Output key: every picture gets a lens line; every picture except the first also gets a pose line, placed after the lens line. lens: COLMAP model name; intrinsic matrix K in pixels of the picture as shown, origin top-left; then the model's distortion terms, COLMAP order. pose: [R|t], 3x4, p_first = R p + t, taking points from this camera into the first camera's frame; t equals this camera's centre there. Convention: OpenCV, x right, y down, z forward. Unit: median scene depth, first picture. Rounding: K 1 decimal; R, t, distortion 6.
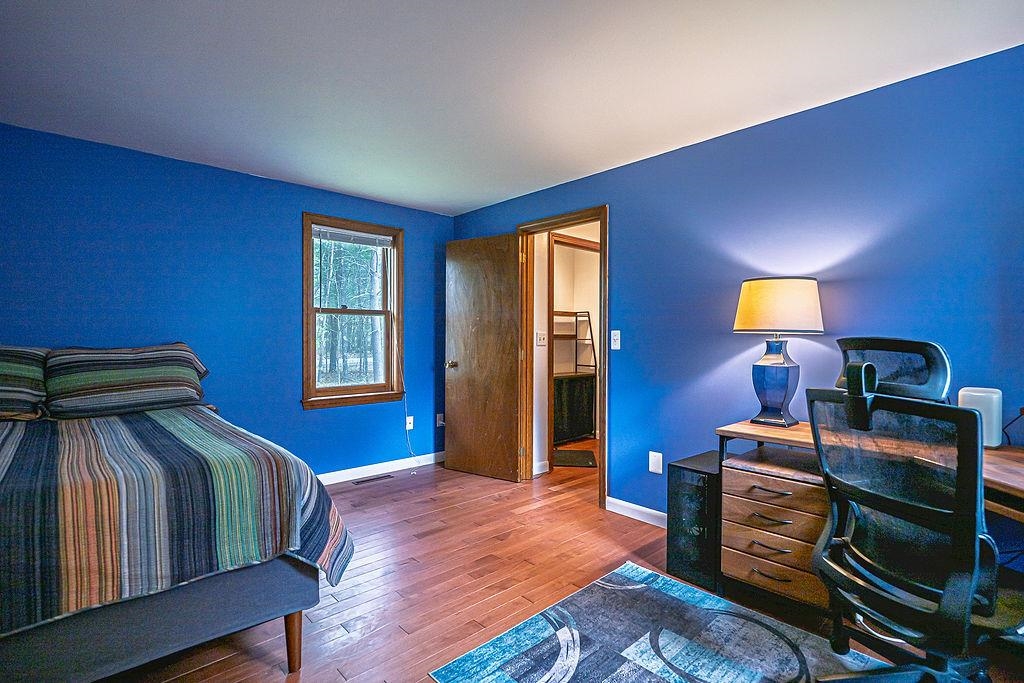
lens RADIAL K [[481.0, 0, 517.2], [0, 481.0, 328.5], [0, 0, 1]] dist [-0.000938, -0.000243]
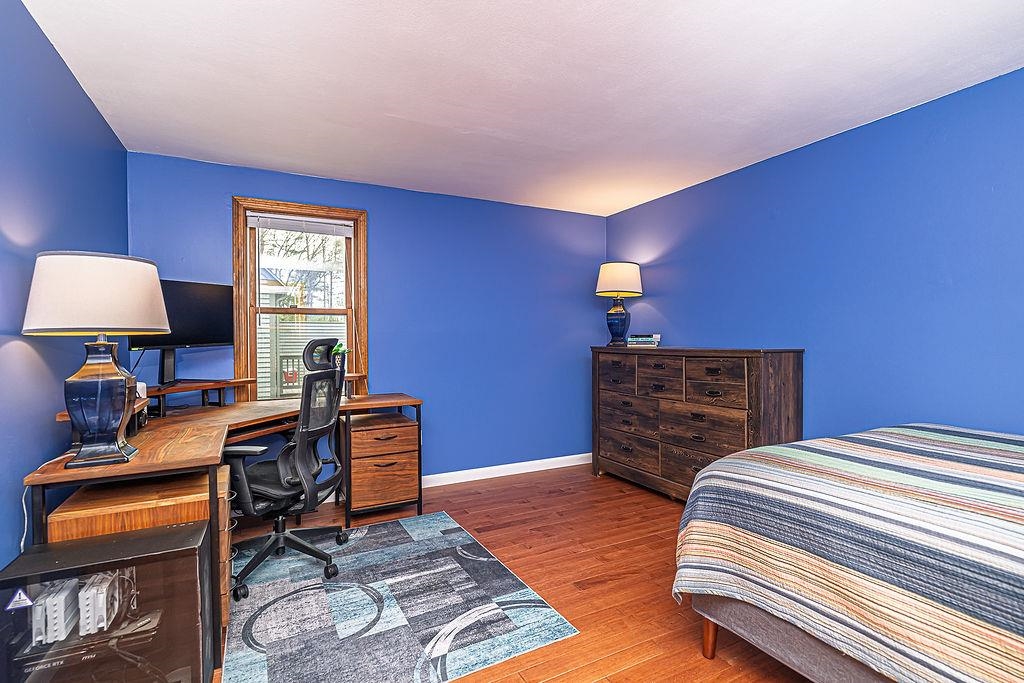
lens RADIAL K [[496.9, 0, 512.0], [0, 496.9, 341.5], [0, 0, 1]] dist [0.002435, 0.000676]
pose [[-0.959902, -0.002959, 0.280319, -0.274162], [-0.003832, 0.999989, -0.002567, 0.023472], [-0.280308, -0.003539, -0.959904, 1.670291]]
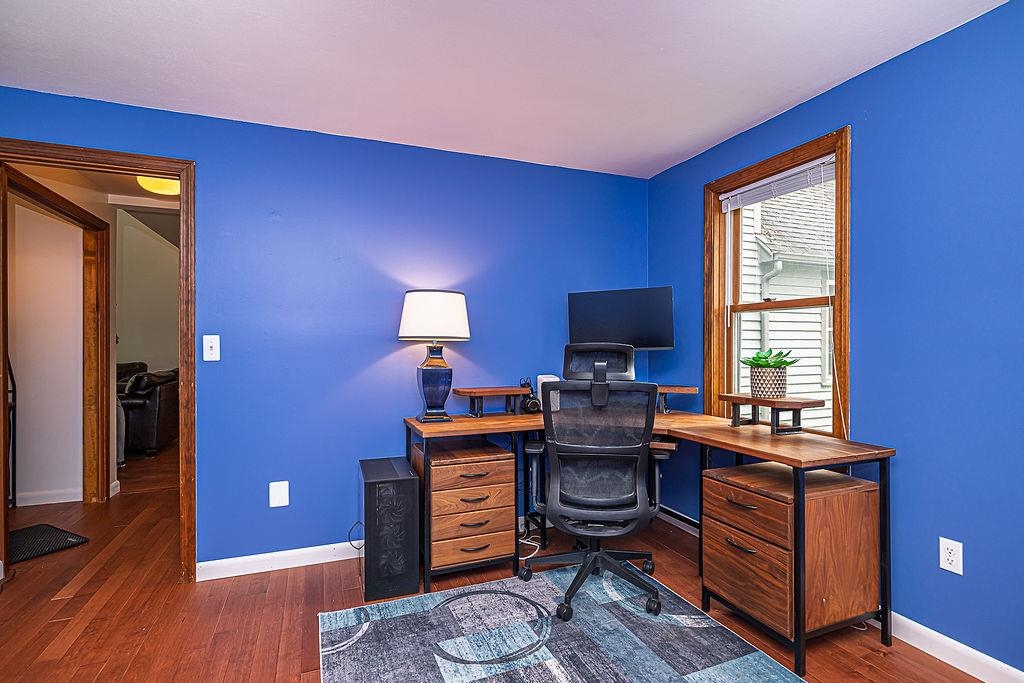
lens RADIAL K [[492.4, 0, 512.0], [0, 492.4, 341.5], [0, 0, 1]] dist [-0.003956, -0.000695]
pose [[0.377721, -0.001919, 0.925918, -0.499598], [-0.011304, 0.999914, 0.006683, 0.004979], [-0.925851, -0.012991, 0.377666, 0.440877]]
